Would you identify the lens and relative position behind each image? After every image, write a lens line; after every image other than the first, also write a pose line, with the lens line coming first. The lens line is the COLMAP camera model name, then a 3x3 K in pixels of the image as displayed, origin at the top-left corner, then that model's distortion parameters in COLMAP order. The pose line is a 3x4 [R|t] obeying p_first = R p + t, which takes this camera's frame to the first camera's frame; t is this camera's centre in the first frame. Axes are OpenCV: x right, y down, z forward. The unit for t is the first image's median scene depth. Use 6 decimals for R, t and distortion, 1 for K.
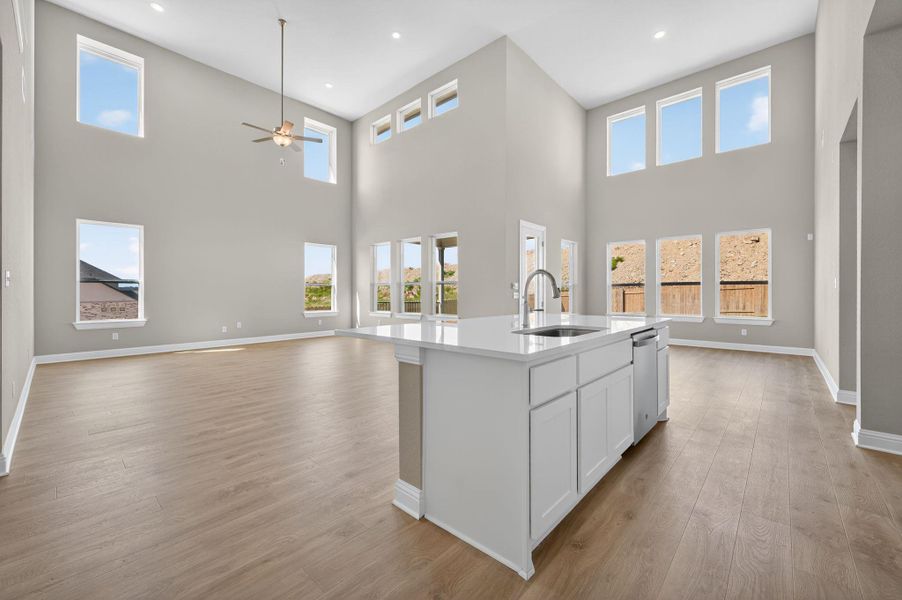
lens RADIAL K [[361.2, 0, 457.0], [0, 361.2, 294.2], [0, 0, 1]] dist [-0.000514, 0.000155]
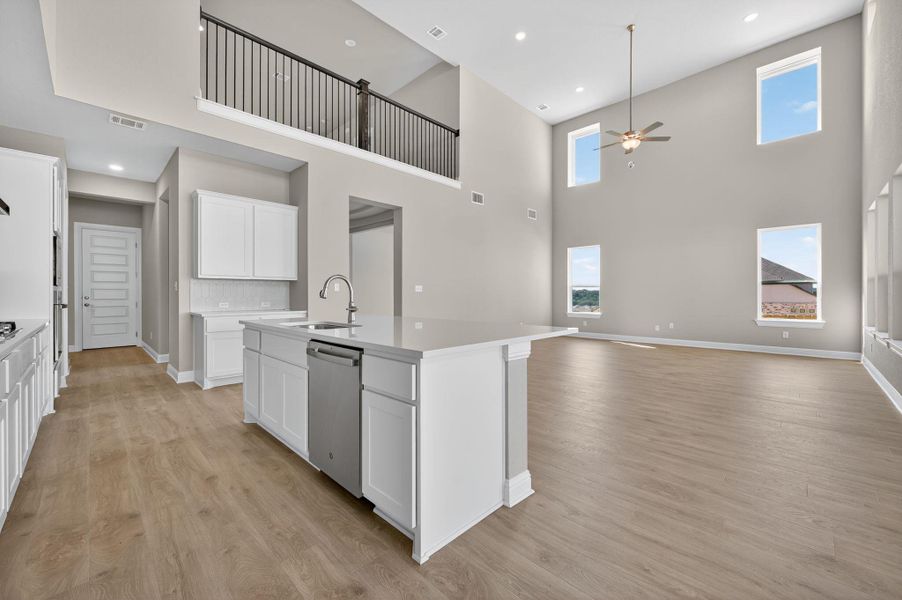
lens RADIAL K [[361.2, 0, 456.8], [0, 361.2, 293.8], [0, 0, 1]] dist [-0.000514, 0.000155]
pose [[-0.037511, -0.000767, -0.999296, 0.312997], [-0.003372, 0.999994, -0.000641, -0.001457], [0.999291, 0.003345, -0.037514, 0.314954]]
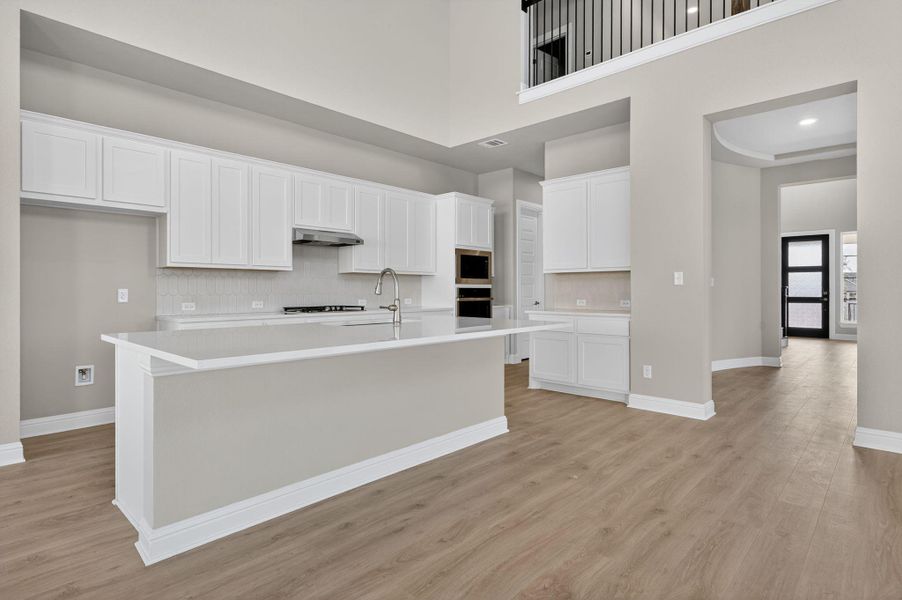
lens RADIAL K [[473.3, 0, 453.0], [0, 473.3, 298.9], [0, 0, 1]] dist [-0.000922, -0.000548]
pose [[-0.999894, 0.002440, 0.014382, 0.009483], [0.002712, 0.999816, 0.018969, -0.001225], [-0.014333, 0.019006, -0.999717, 0.526314]]
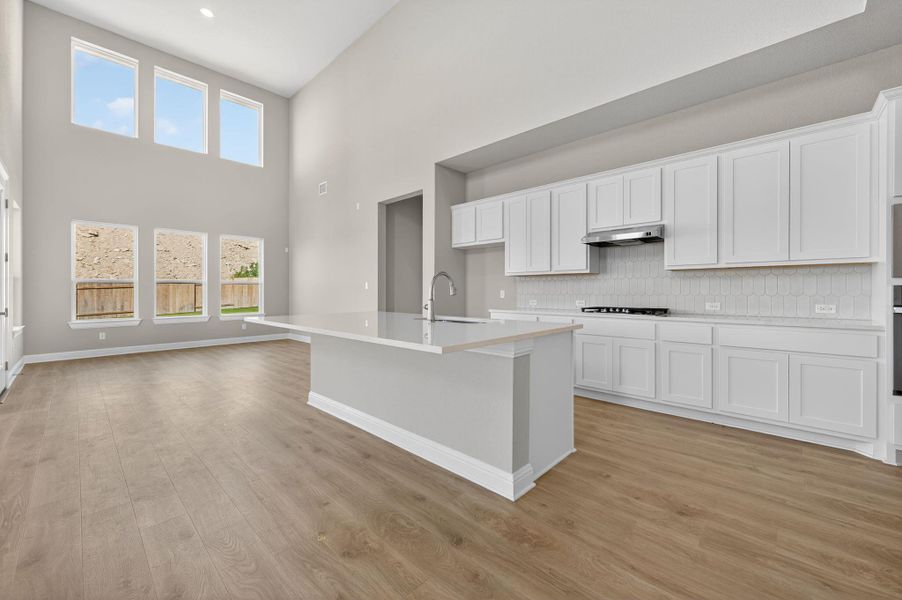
lens RADIAL K [[359.4, 0, 458.3], [0, 359.4, 295.4], [0, 0, 1]] dist [0.000284, -0.000122]
pose [[0.016543, -0.012533, 0.999785, -0.204583], [0.005965, 0.999905, 0.012436, -0.002182], [-0.999845, 0.005758, 0.016616, 0.204339]]
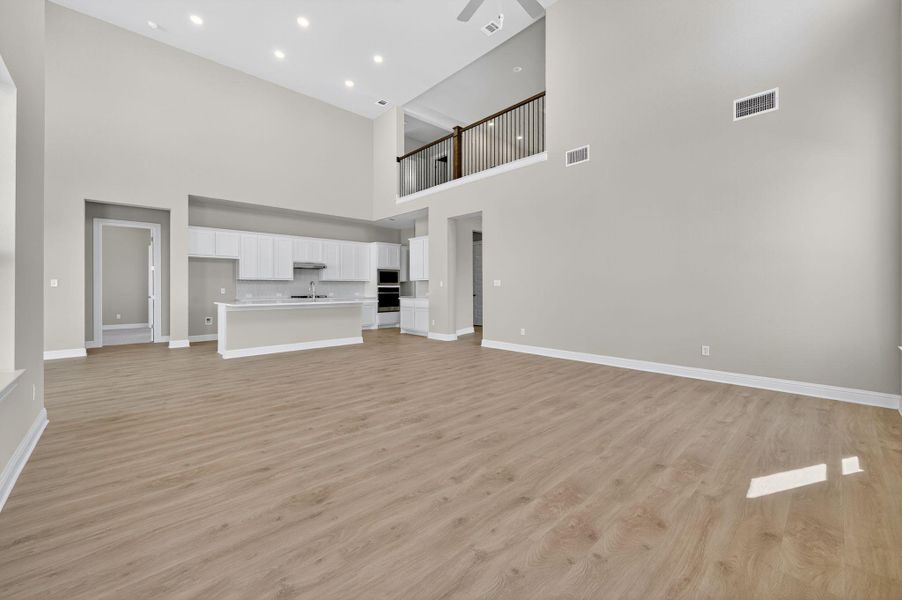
lens RADIAL K [[361.2, 0, 451.5], [0, 361.2, 294.7], [0, 0, 1]] dist [-0.000514, 0.000155]
pose [[-0.996702, 0.002636, 0.081111, -0.250516], [0.004172, 0.999815, 0.018779, -0.001571], [-0.081046, 0.019055, -0.996528, 0.855376]]
